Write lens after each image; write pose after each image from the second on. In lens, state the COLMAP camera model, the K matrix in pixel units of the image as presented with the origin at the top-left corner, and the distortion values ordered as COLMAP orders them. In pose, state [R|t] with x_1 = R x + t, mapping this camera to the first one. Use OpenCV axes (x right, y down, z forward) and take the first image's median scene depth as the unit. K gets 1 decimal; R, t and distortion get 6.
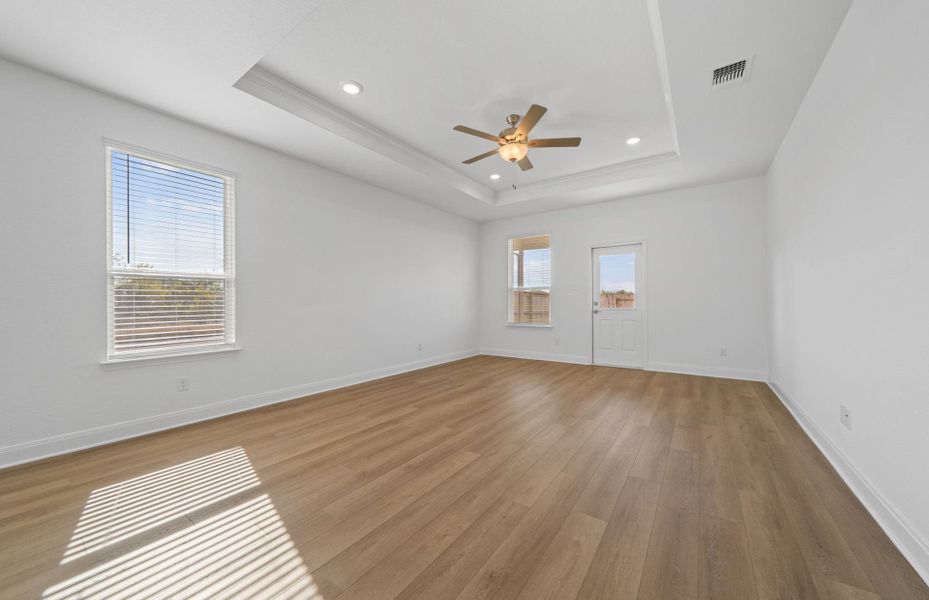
lens RADIAL K [[334.8, 0, 468.4], [0, 334.8, 302.2], [0, 0, 1]] dist [-0.002870, -0.000206]
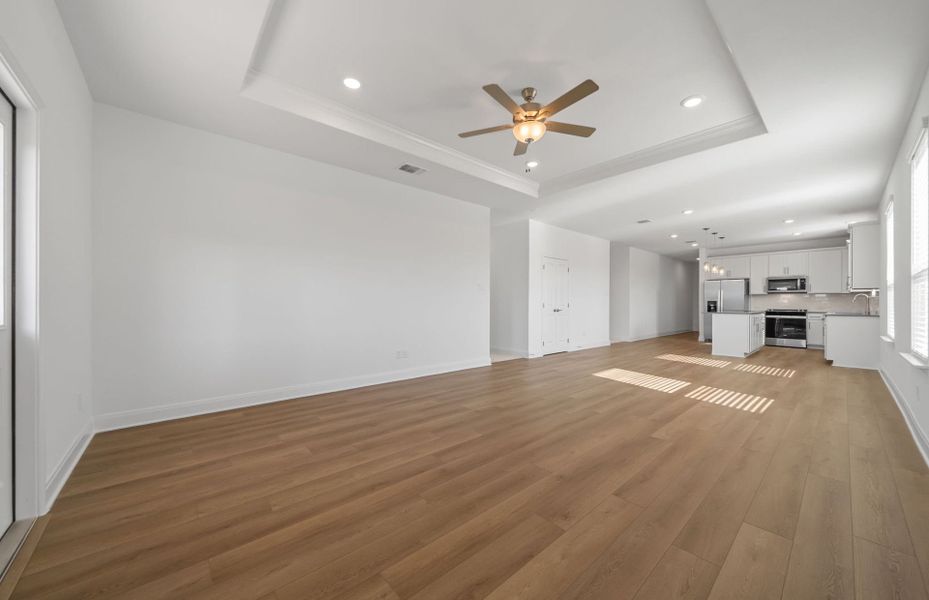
lens RADIAL K [[334.8, 0, 468.4], [0, 334.8, 302.2], [0, 0, 1]] dist [-0.002870, -0.000206]
pose [[-0.972939, 0.006670, 0.230966, 0.085760], [0.004252, 0.999931, -0.010966, 0.006649], [-0.231023, -0.009688, -0.972900, 1.837921]]
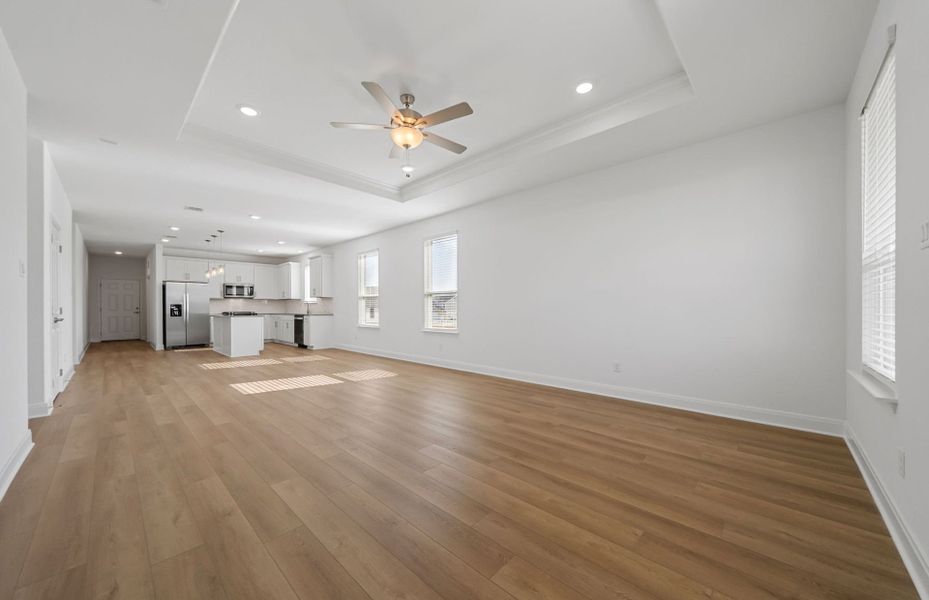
lens RADIAL K [[335.7, 0, 466.2], [0, 335.7, 307.4], [0, 0, 1]] dist [0.002812, -0.000003]
pose [[-0.145415, 0.009705, -0.989323, 0.970194], [0.008800, 0.999925, 0.008516, -0.005234], [0.989332, -0.007468, -0.145490, 1.251378]]
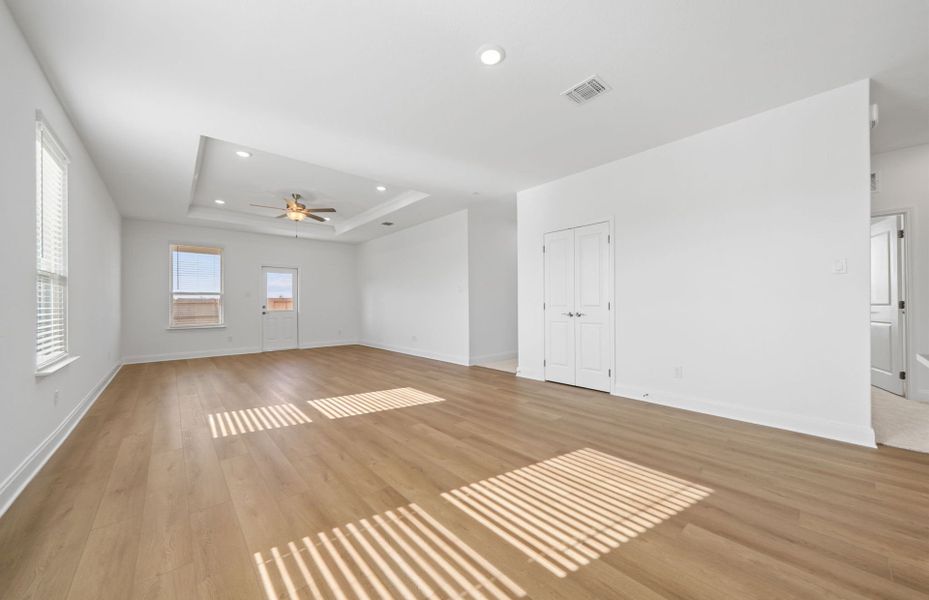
lens RADIAL K [[332.0, 0, 468.3], [0, 332.0, 301.6], [0, 0, 1]] dist [-0.000486, 0.000001]
pose [[0.224824, 0.014045, 0.974298, -1.253275], [0.001746, 0.999889, -0.014816, 0.005282], [-0.974398, 0.005032, 0.224775, -0.200673]]
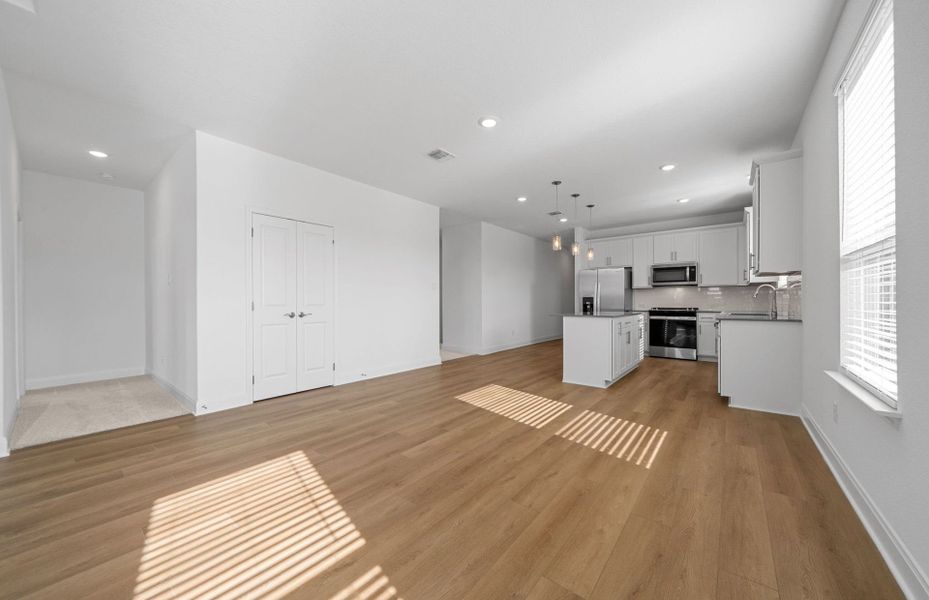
lens RADIAL K [[334.8, 0, 468.4], [0, 334.8, 302.2], [0, 0, 1]] dist [-0.002870, -0.000206]
pose [[-0.998213, 0.012860, 0.058360, -0.613142], [0.012569, 0.999907, -0.005362, 0.006771], [-0.058424, -0.004619, -0.998281, 0.790773]]
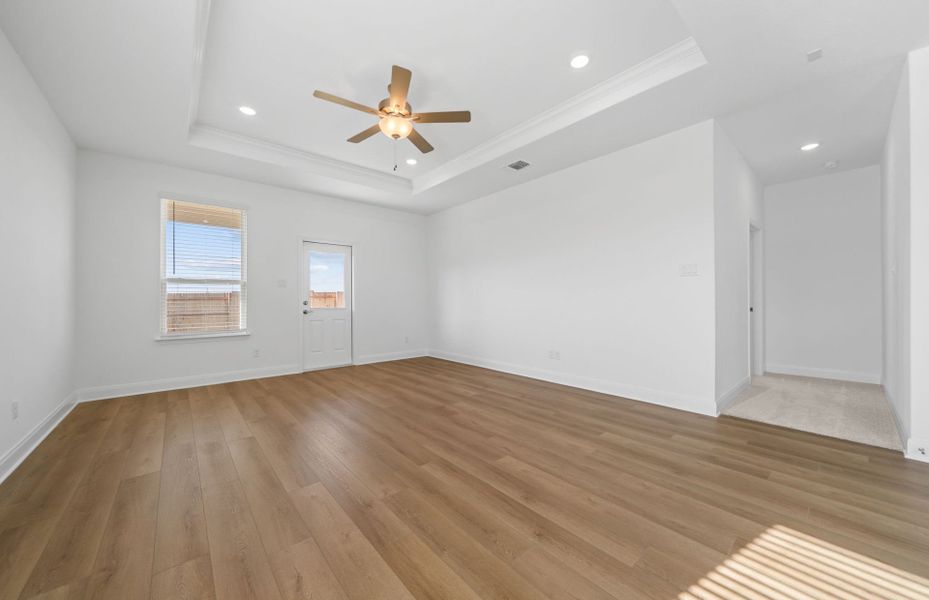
lens RADIAL K [[335.4, 0, 469.7], [0, 335.4, 298.0], [0, 0, 1]] dist [-0.000076, -0.000019]
pose [[0.238386, 0.014471, 0.971063, -0.647656], [-0.000940, 0.999892, -0.014670, 0.004243], [-0.971170, 0.002584, 0.238374, 0.590301]]
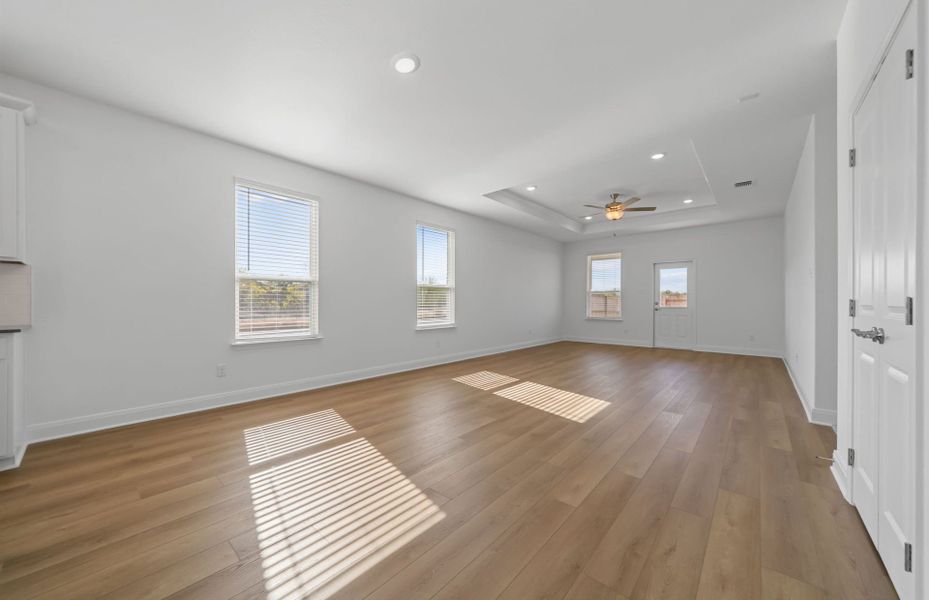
lens RADIAL K [[332.0, 0, 468.3], [0, 332.0, 301.6], [0, 0, 1]] dist [-0.000486, 0.000001]
pose [[0.994459, 0.008555, -0.104779, -0.420140], [-0.008366, 0.999962, 0.002240, -0.000822], [0.104795, -0.001351, 0.994493, -0.757254]]
